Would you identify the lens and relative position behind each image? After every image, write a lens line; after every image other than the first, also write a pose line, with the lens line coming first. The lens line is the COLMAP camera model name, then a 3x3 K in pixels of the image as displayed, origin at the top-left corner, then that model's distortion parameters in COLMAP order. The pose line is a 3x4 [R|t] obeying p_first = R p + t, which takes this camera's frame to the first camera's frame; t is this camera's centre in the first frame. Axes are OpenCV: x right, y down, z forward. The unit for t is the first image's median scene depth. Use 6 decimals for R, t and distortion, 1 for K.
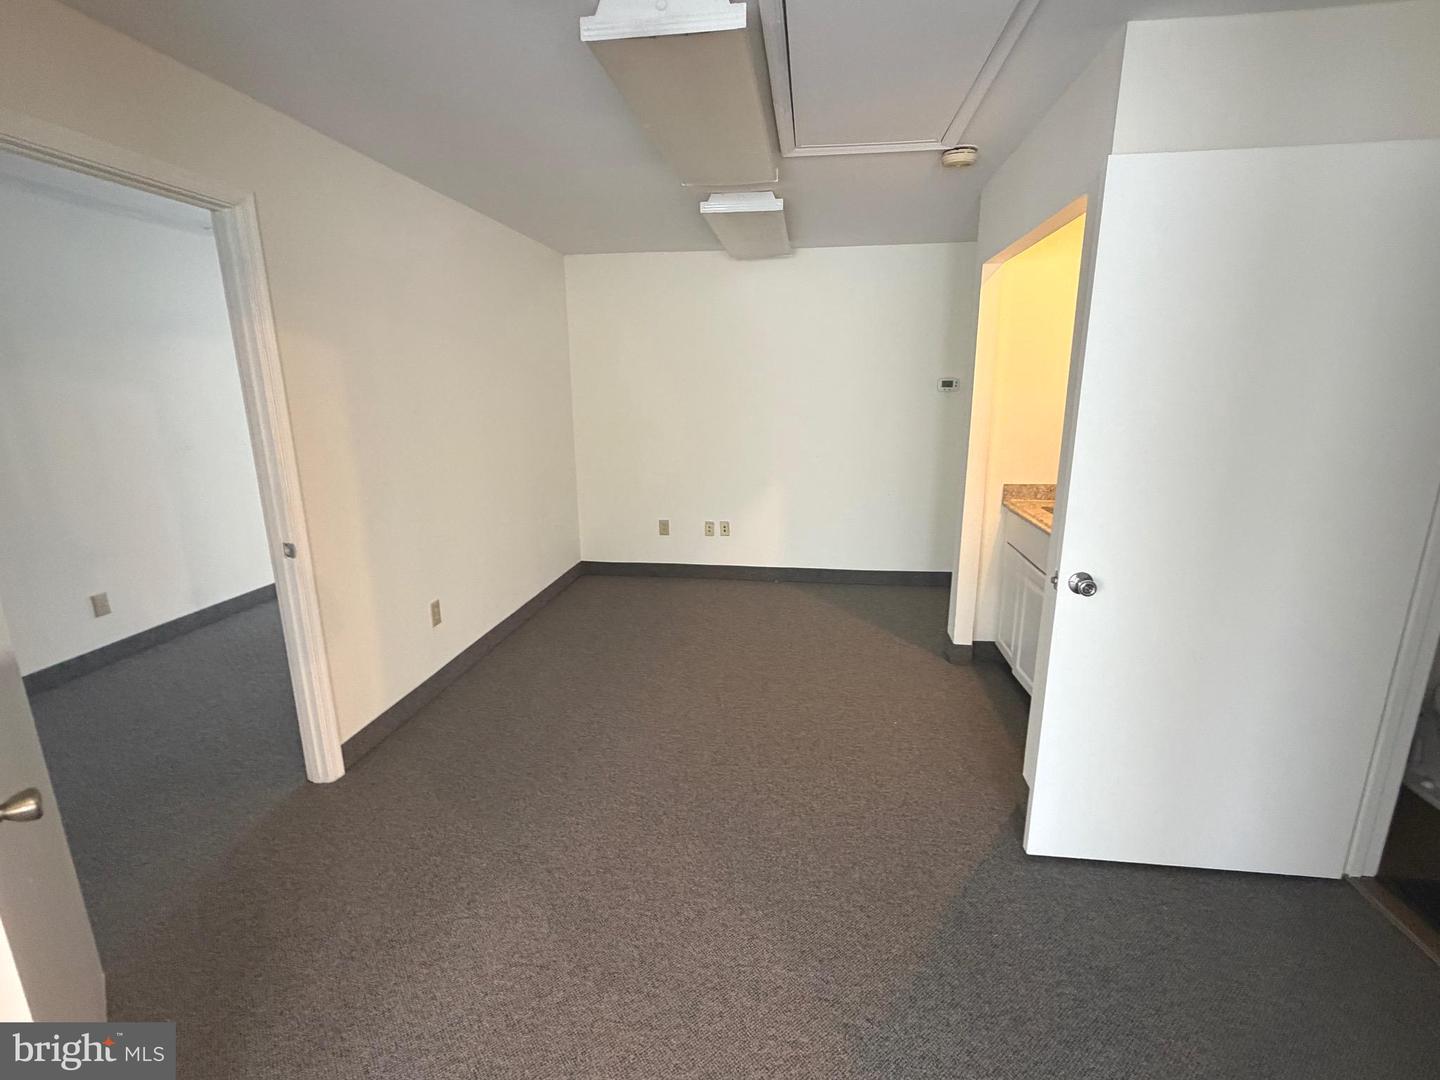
lens RADIAL K [[657.1, 0, 714.8], [0, 657.1, 540.5], [0, 0, 1]] dist [0.000352, 0.000372]
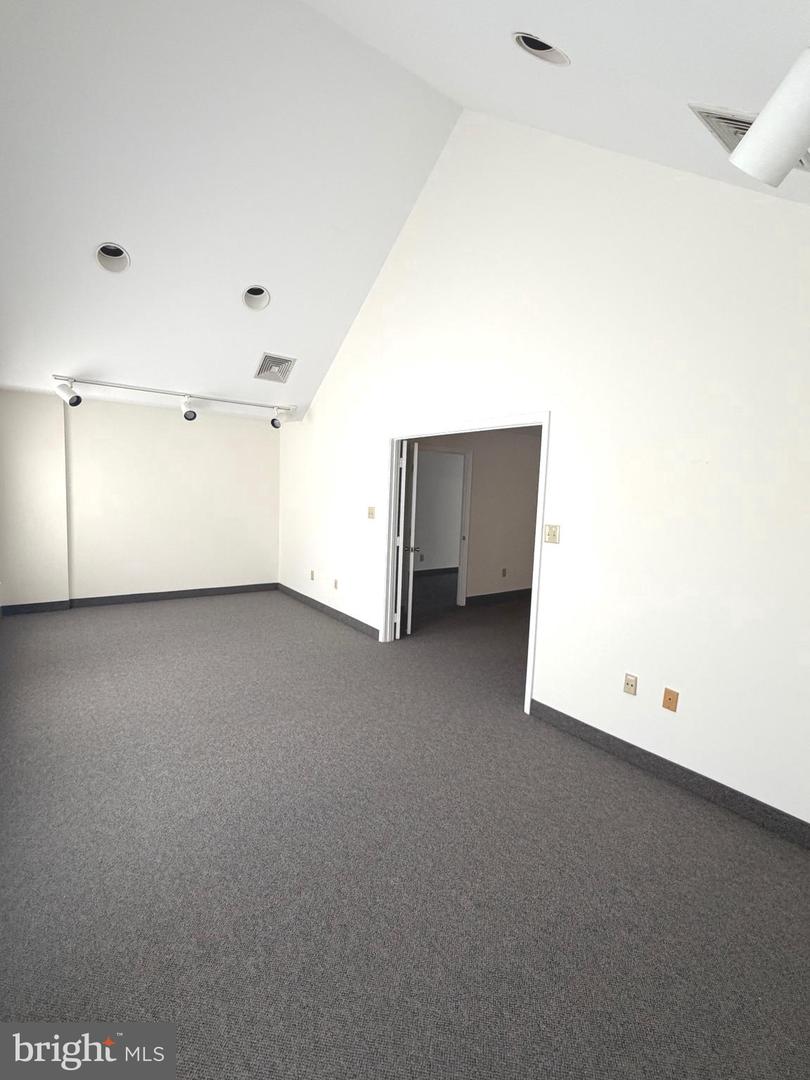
lens RADIAL K [[492.9, 0, 404.8], [0, 492.9, 541.3], [0, 0, 1]] dist [0.000352, 0.000372]
pose [[0.697327, 0.108569, -0.708483, 0.739496], [-0.208073, 0.976557, -0.055148, 0.170550], [0.685887, 0.185872, 0.703570, -0.804288]]
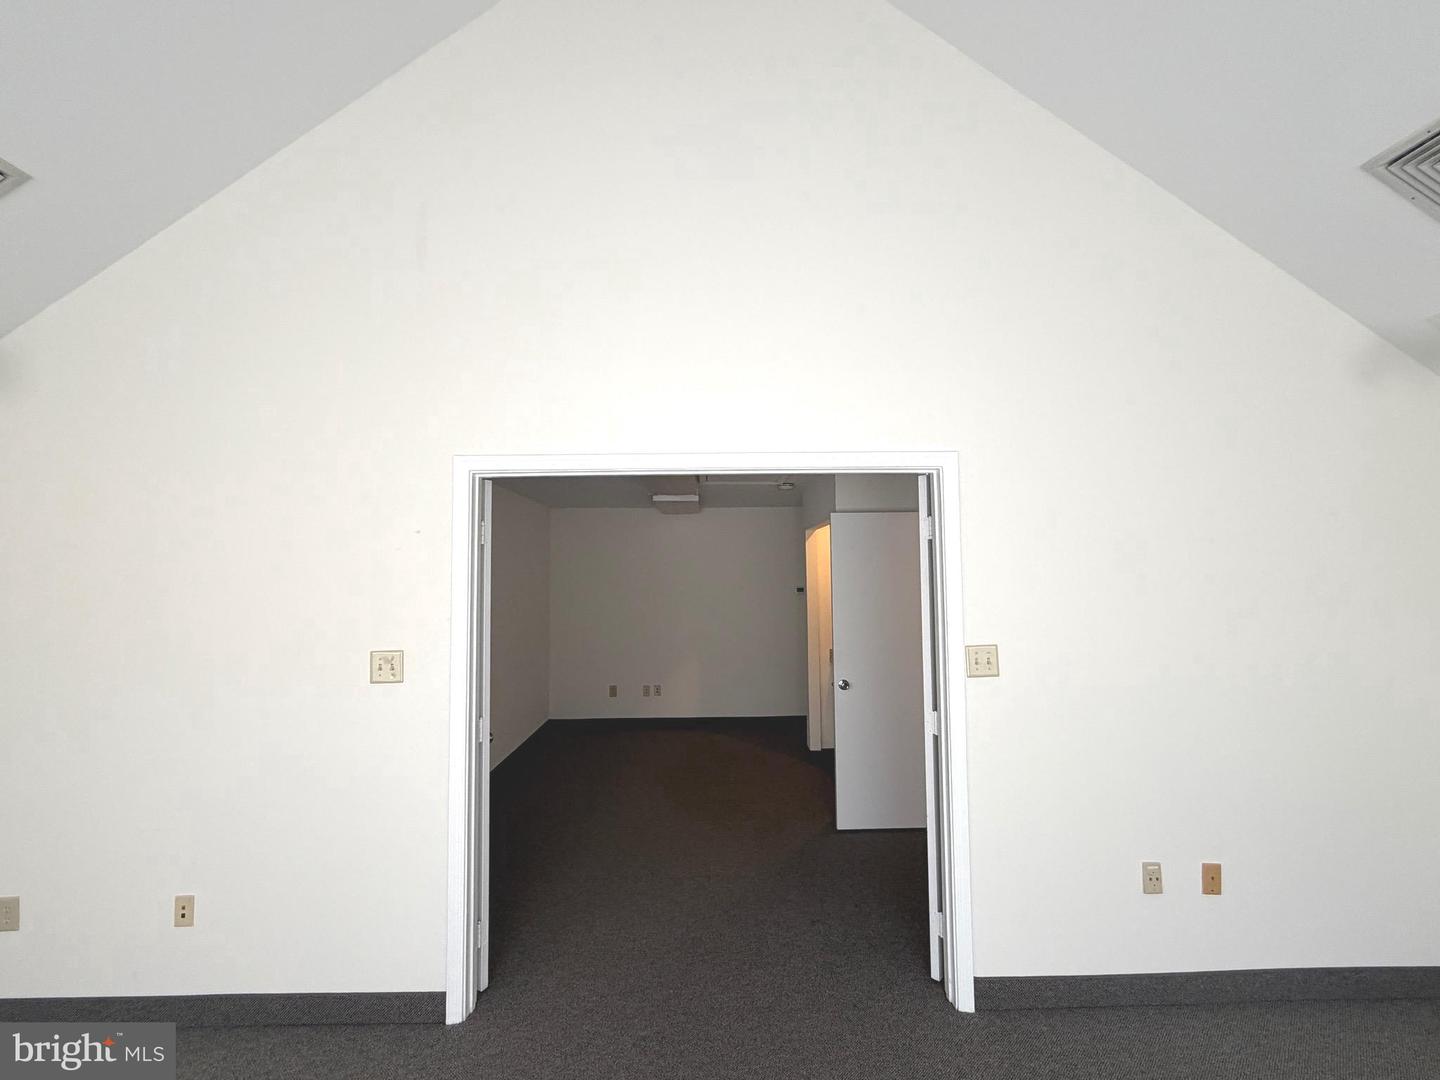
lens RADIAL K [[657.1, 0, 721.7], [0, 657.1, 538.5], [0, 0, 1]] dist [0.000352, 0.000372]
pose [[0.986325, 0.008823, 0.164573, -0.118754], [0.039409, 0.956972, -0.287493, 0.115007], [-0.160028, 0.290047, 0.943538, -0.632862]]
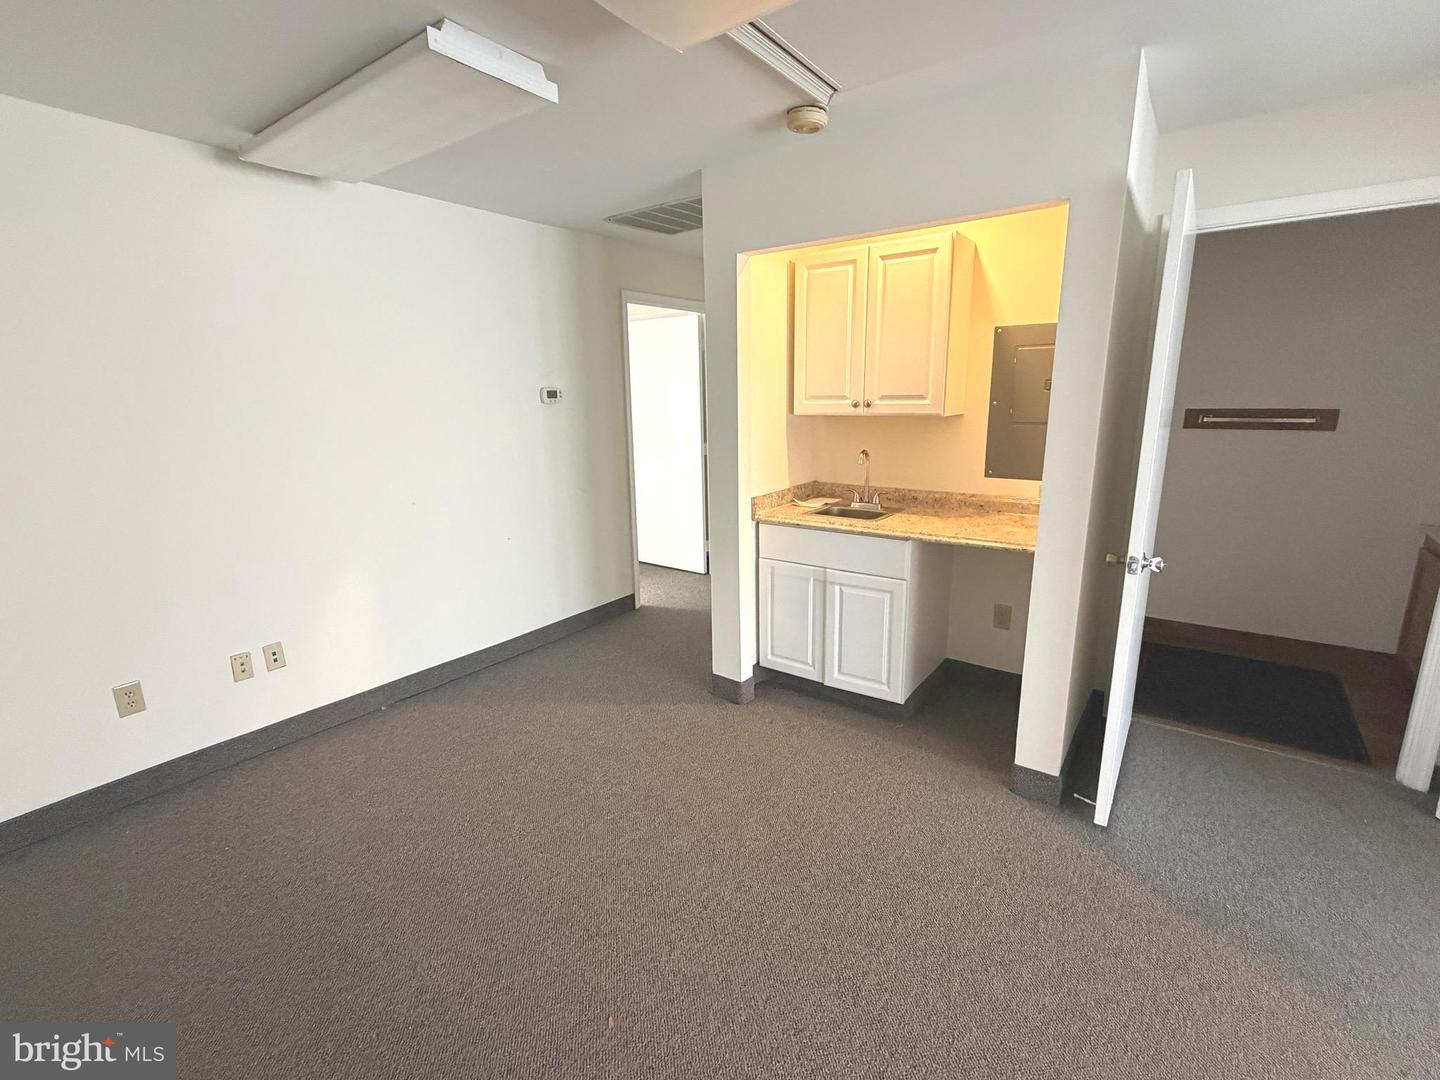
lens RADIAL K [[657.1, 0, 718.4], [0, 657.1, 540.5], [0, 0, 1]] dist [0.000352, 0.000372]
pose [[0.477030, -0.194764, 0.857035, -0.373329], [0.218780, 0.970756, 0.098833, -0.122193], [-0.851221, 0.140356, 0.505690, 0.548384]]
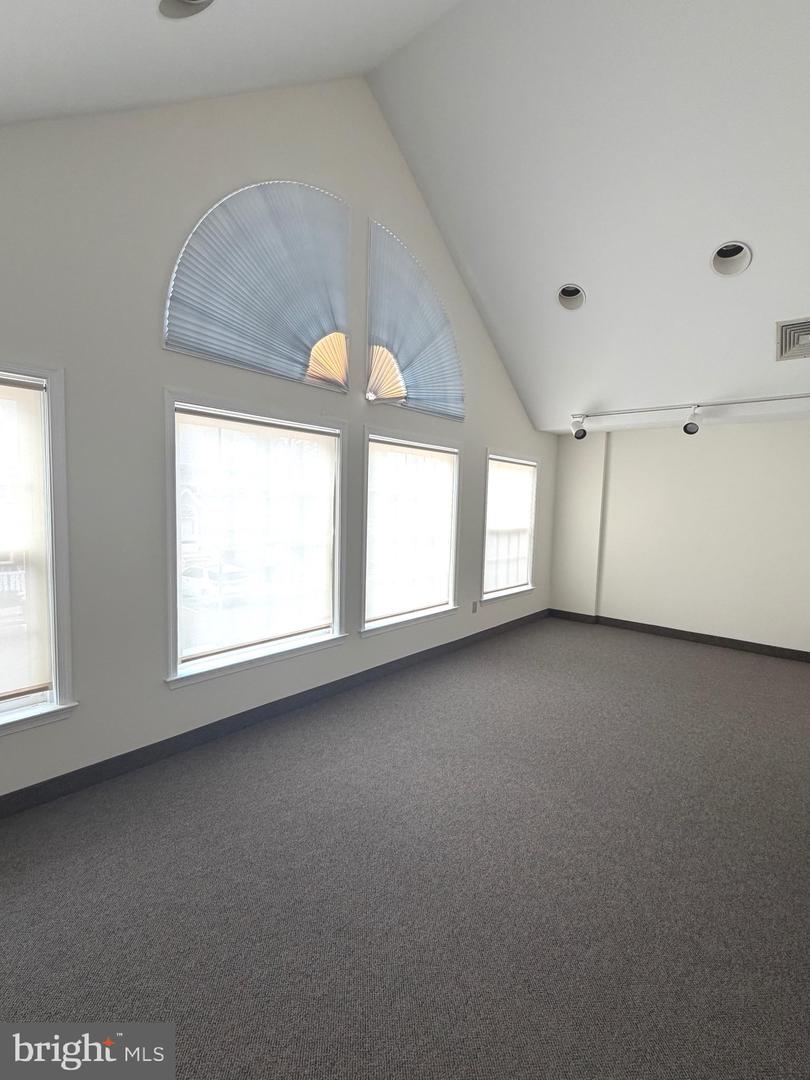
lens RADIAL K [[492.9, 0, 404.4], [0, 492.9, 541.0], [0, 0, 1]] dist [0.000352, 0.000372]
pose [[-0.536566, 0.060367, -0.841696, 0.685066], [-0.219401, 0.953156, 0.208225, 0.022143], [0.814838, 0.296395, -0.498186, -0.130876]]
